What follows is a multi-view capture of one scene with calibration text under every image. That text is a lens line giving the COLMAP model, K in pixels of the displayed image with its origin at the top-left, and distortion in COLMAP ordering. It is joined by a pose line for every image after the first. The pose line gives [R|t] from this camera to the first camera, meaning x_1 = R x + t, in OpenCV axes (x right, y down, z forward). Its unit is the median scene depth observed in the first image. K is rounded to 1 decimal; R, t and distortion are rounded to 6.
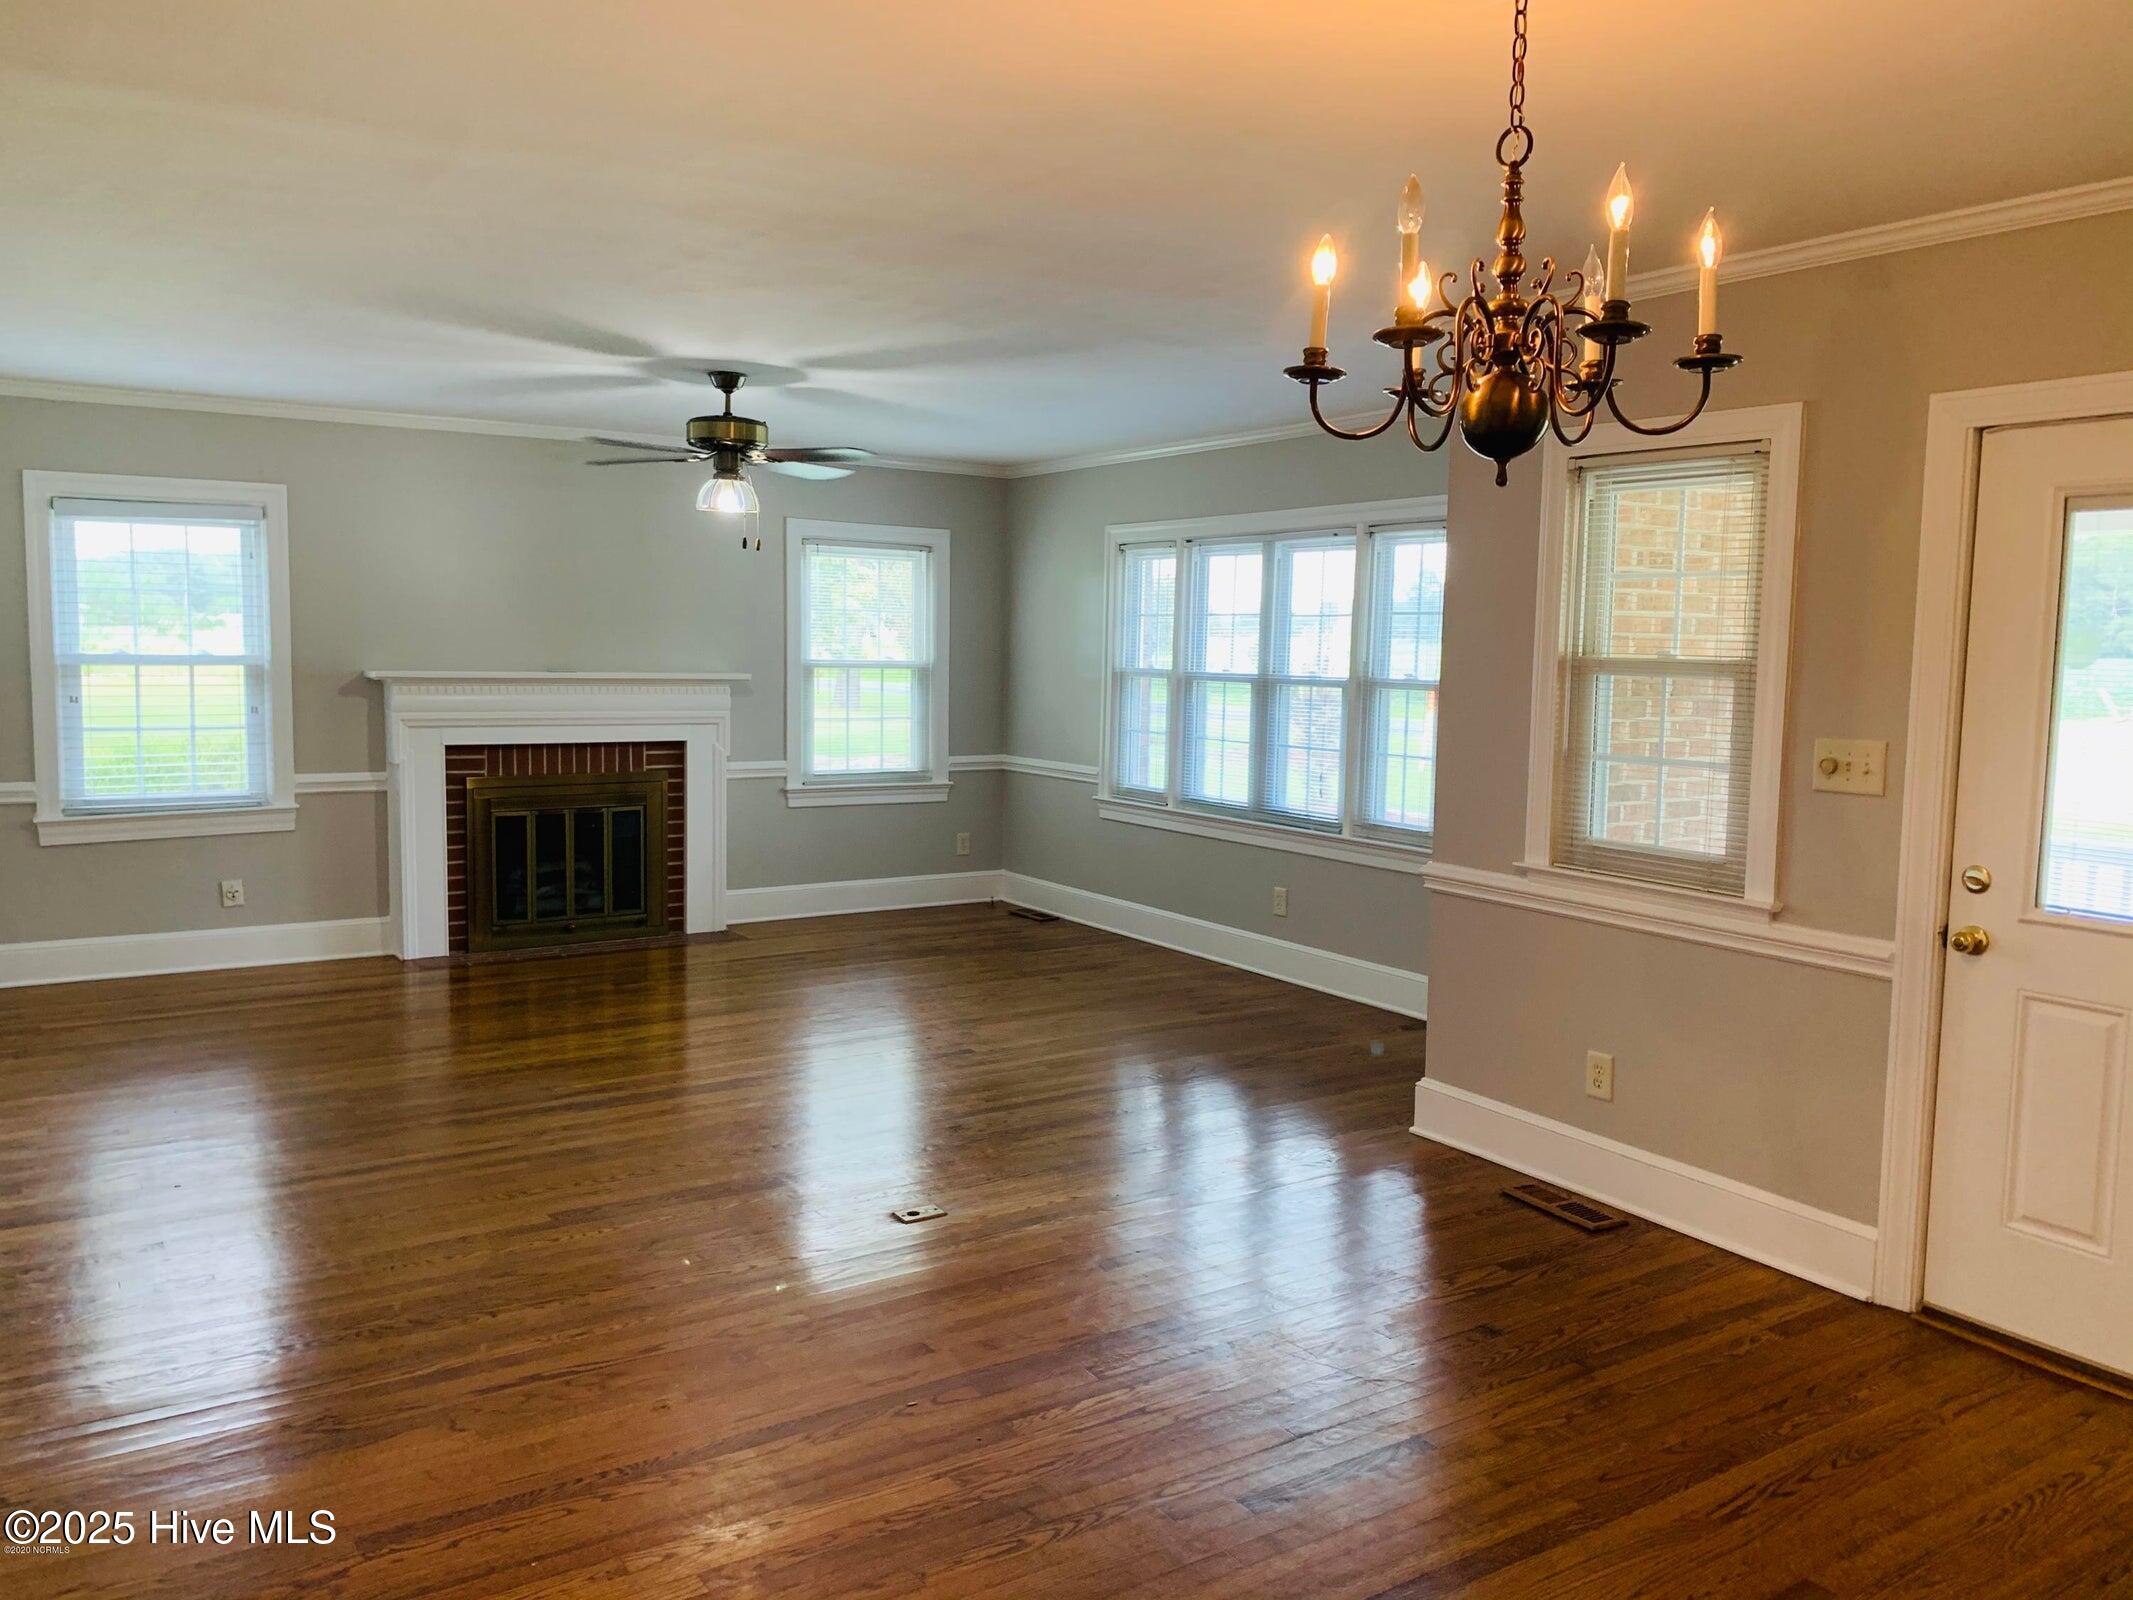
lens RADIAL K [[1619.1, 0, 1061.8], [0, 1619.1, 808.9], [0, 0, 1]] dist [0.031432, -0.033201]
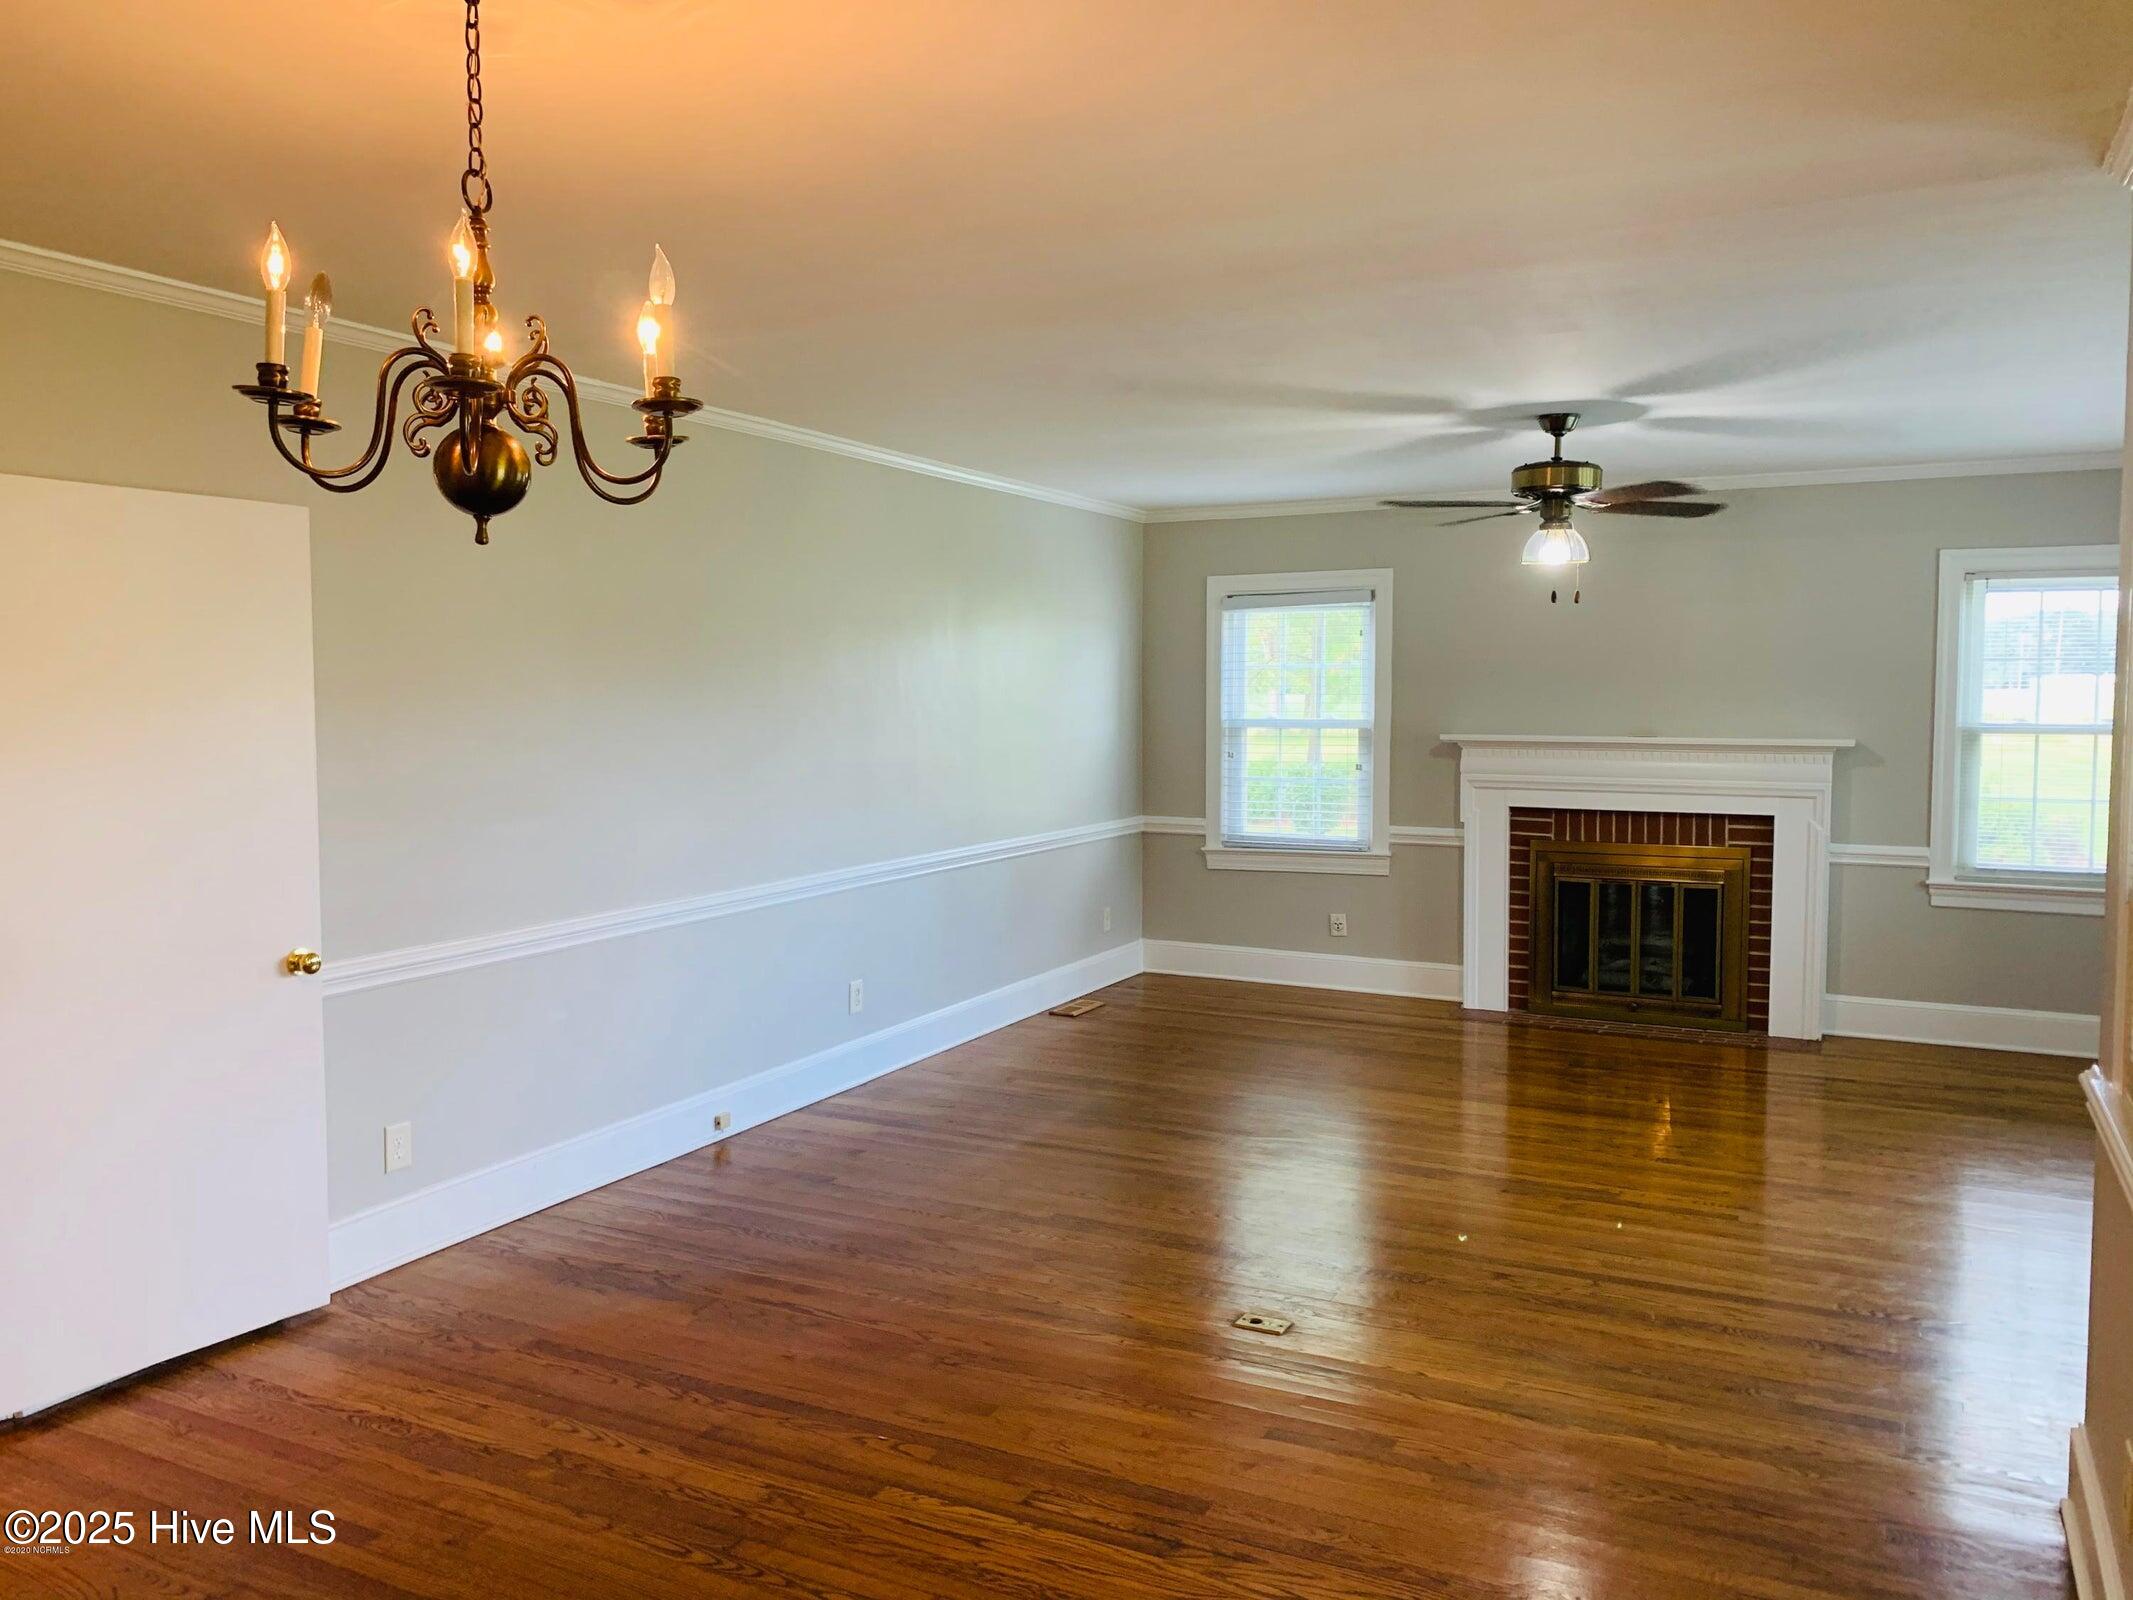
lens RADIAL K [[1619.1, 0, 1061.5], [0, 1619.1, 783.1], [0, 0, 1]] dist [0.031432, -0.033201]
pose [[0.474018, 0.032308, -0.879922, 0.392369], [-0.083927, 0.996435, -0.008625, -0.021369], [0.876506, 0.077938, 0.475039, 0.266246]]
